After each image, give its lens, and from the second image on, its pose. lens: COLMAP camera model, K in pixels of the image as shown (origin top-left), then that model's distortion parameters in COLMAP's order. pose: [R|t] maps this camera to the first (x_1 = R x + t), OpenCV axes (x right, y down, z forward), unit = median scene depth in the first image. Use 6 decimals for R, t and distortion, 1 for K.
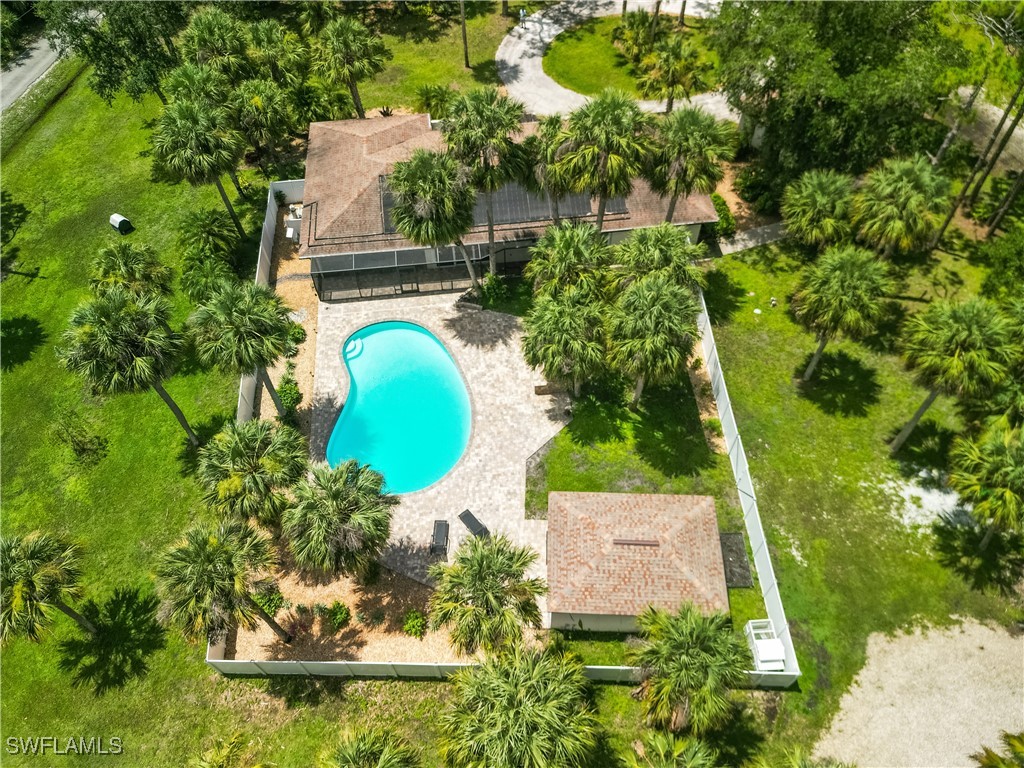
lens RADIAL K [[729.5, 0, 507.3], [0, 729.5, 383.4], [0, 0, 1]] dist [0.011191, -0.005893]
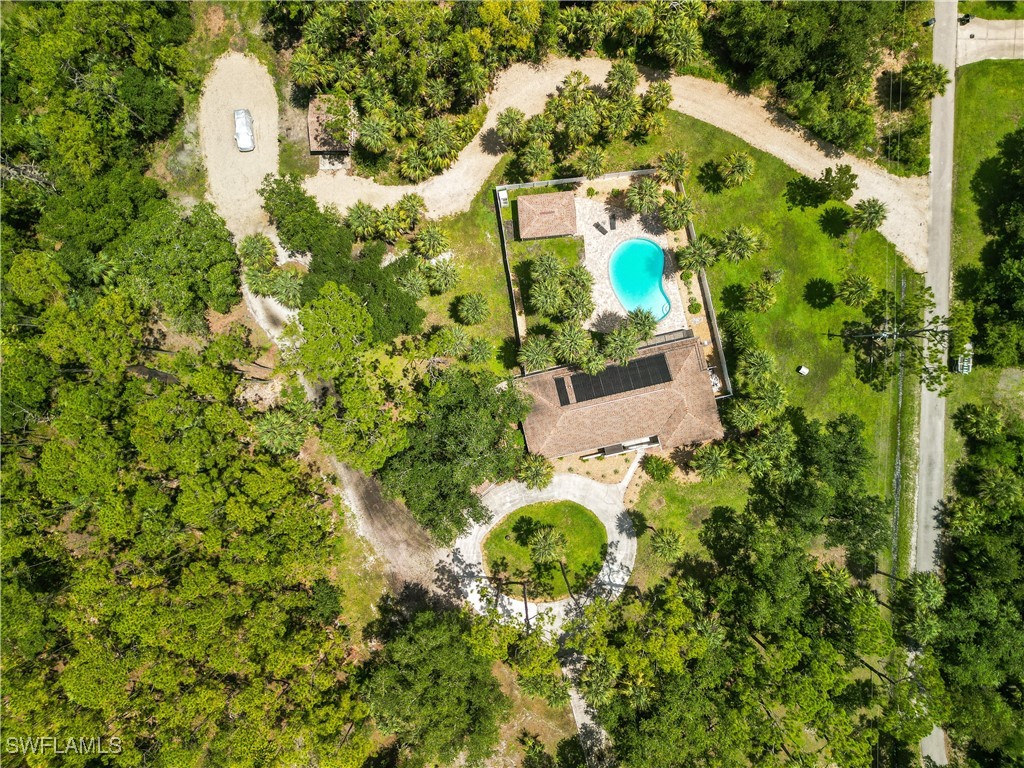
lens RADIAL K [[729.5, 0, 507.3], [0, 729.5, 383.4], [0, 0, 1]] dist [0.011191, -0.005893]
pose [[-0.991841, 0.119475, 0.044470, 0.233996], [-0.069780, -0.800735, 0.594941, -1.727522], [0.106689, 0.586984, 0.802538, -0.842320]]
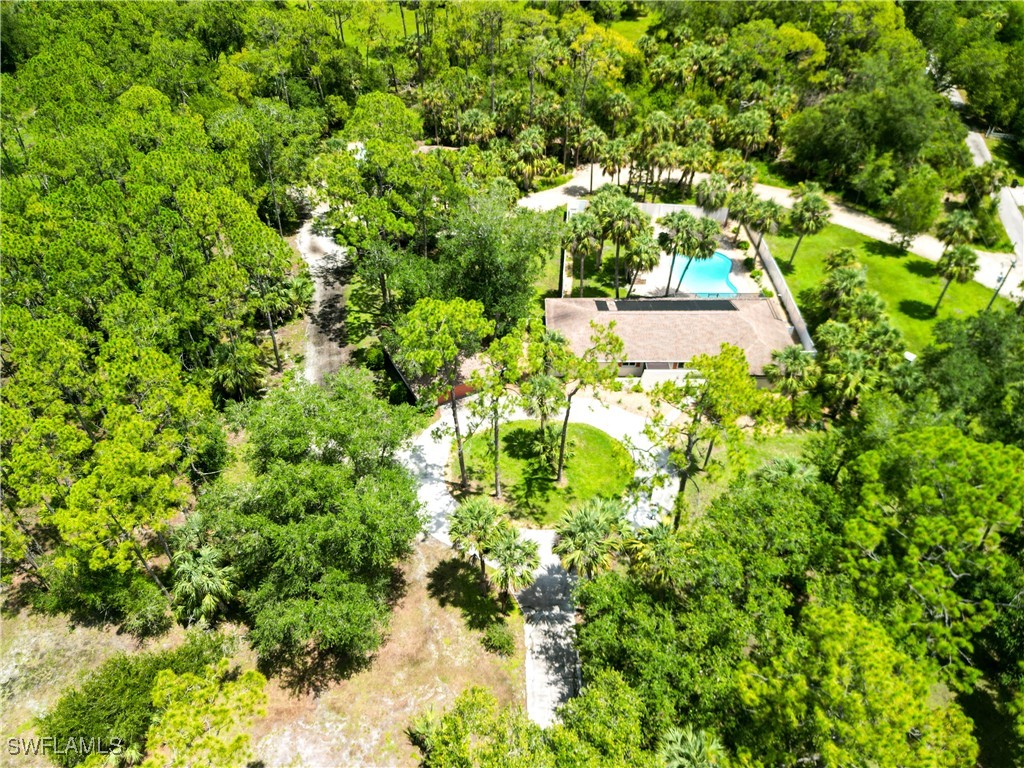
lens RADIAL K [[729.5, 0, 507.3], [0, 729.5, 383.4], [0, 0, 1]] dist [0.011191, -0.005893]
pose [[-0.991375, -0.063405, 0.114695, 0.174578], [0.119466, -0.077436, 0.989814, -2.335473], [-0.053878, 0.994979, 0.084343, 1.207253]]
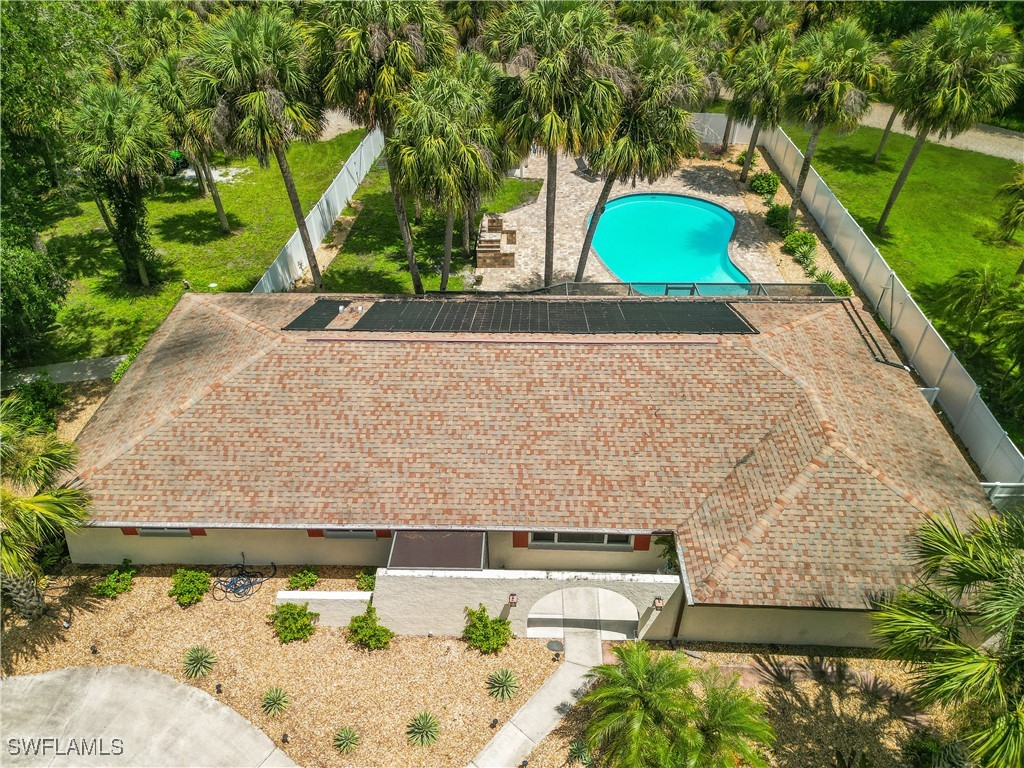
lens RADIAL K [[722.6, 0, 512.0], [0, 722.6, 384.0], [0, 0, 1]] dist [0.019115, -0.004622]
pose [[-0.989635, -0.065439, 0.127827, -0.085787], [0.130705, -0.041760, 0.990541, -0.914536], [-0.059482, 0.996982, 0.049880, 1.167863]]
